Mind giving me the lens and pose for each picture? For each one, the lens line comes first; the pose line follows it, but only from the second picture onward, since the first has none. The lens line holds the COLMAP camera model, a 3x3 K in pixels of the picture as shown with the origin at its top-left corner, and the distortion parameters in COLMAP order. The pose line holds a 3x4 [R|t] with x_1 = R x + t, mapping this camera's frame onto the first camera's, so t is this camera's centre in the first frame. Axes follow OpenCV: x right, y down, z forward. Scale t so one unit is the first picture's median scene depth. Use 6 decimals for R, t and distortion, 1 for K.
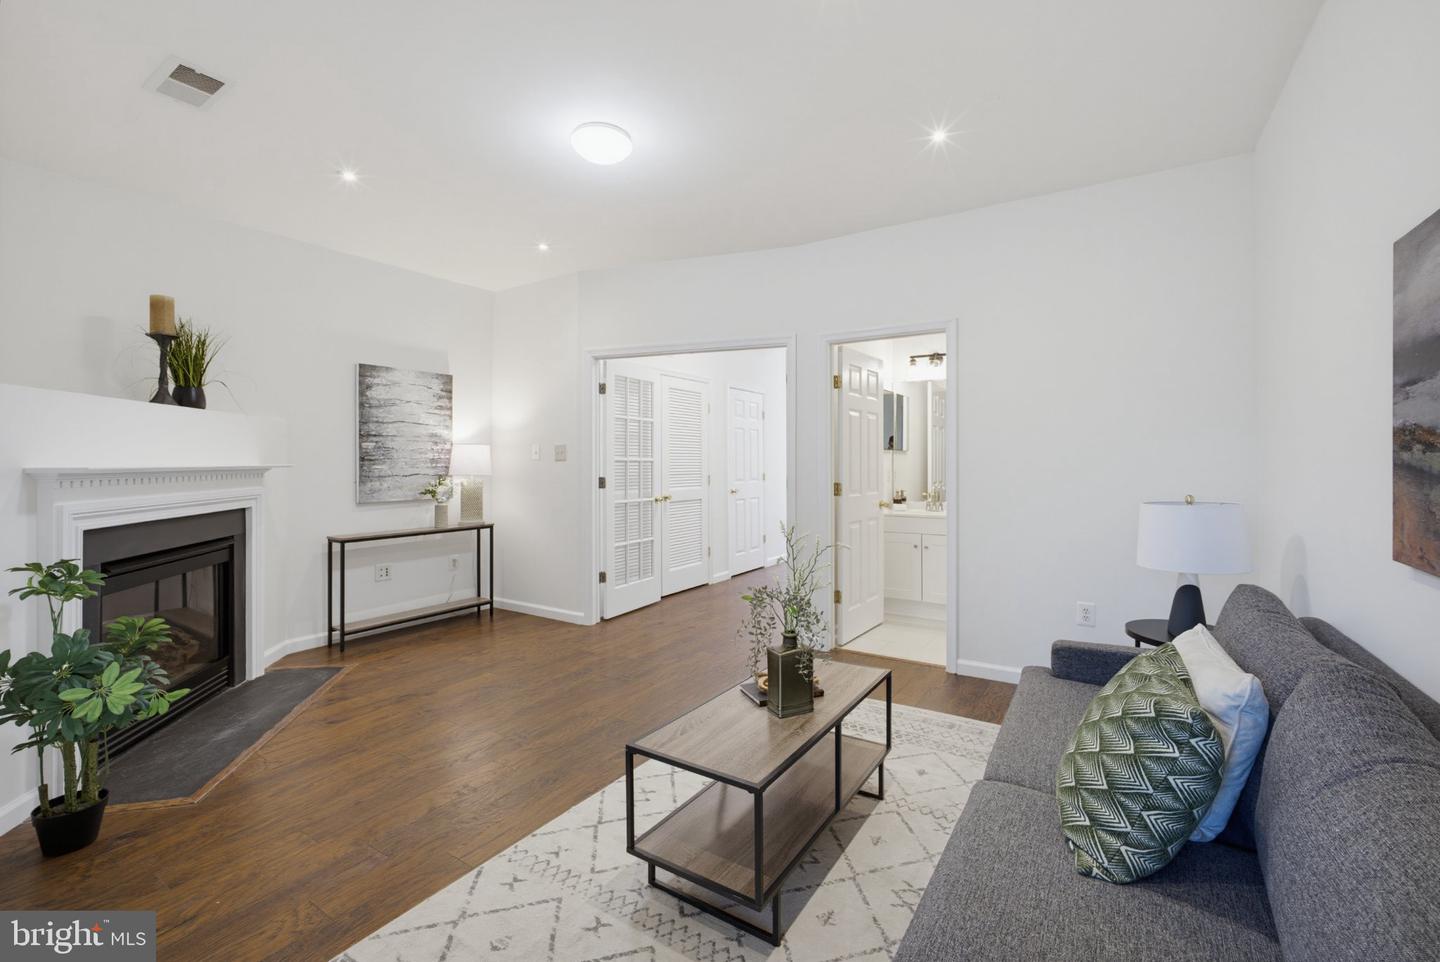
lens RADIAL K [[616.5, 0, 719.6], [0, 616.5, 470.2], [0, 0, 1]] dist [-0.028215, 0.006743]
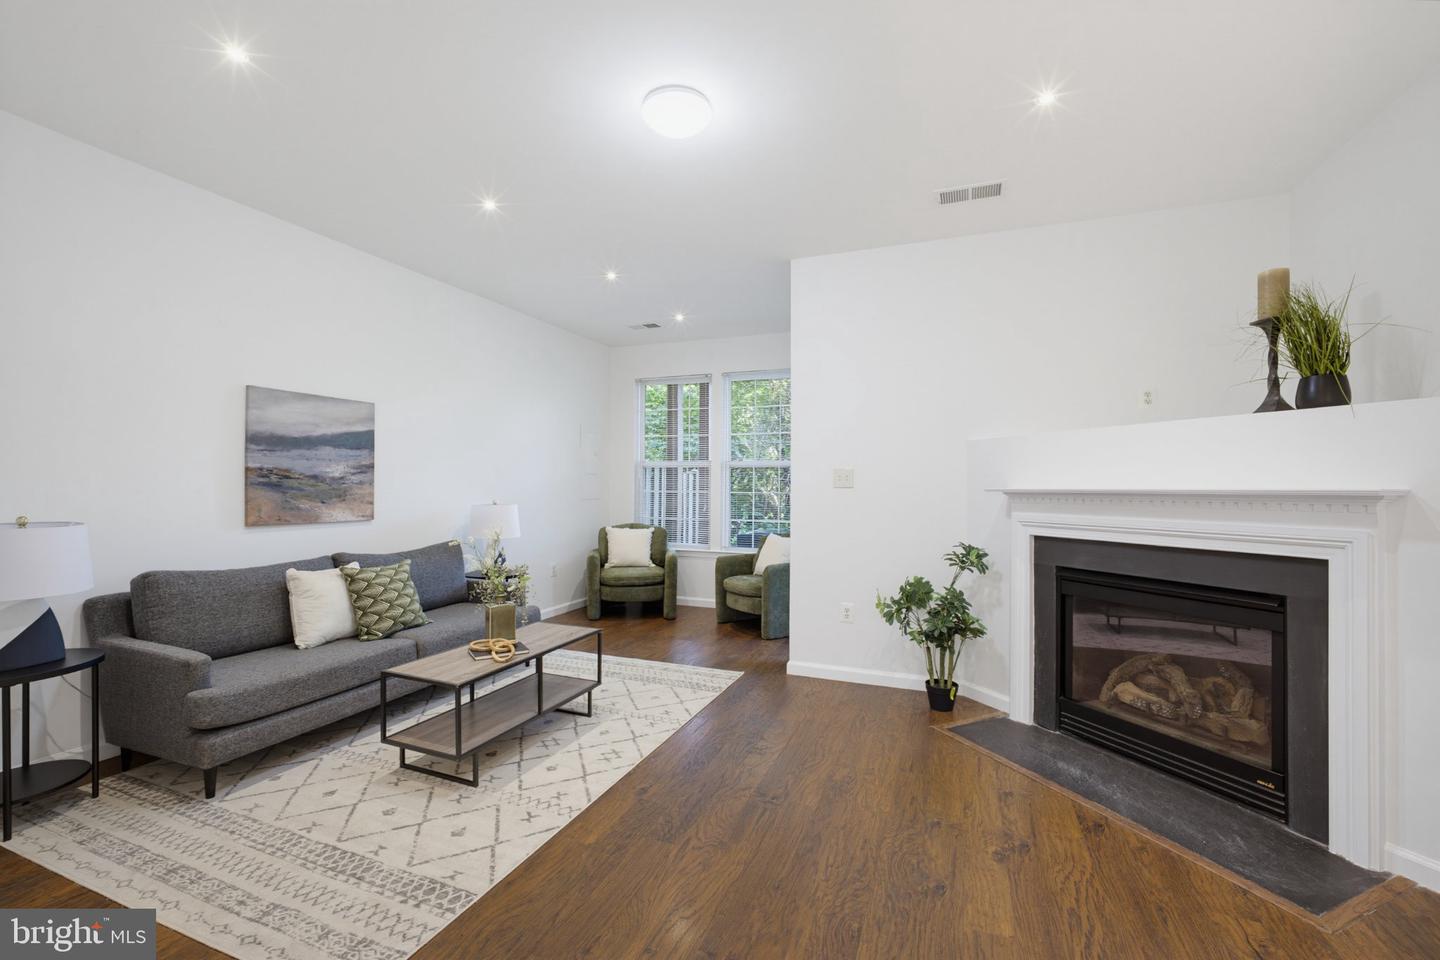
lens RADIAL K [[616.5, 0, 721.4], [0, 616.5, 478.1], [0, 0, 1]] dist [-0.028215, 0.006743]
pose [[-0.980613, -0.002321, -0.195940, -0.076443], [-0.004063, 0.999956, 0.008485, -0.027559], [0.195912, 0.009116, -0.980579, 1.642978]]
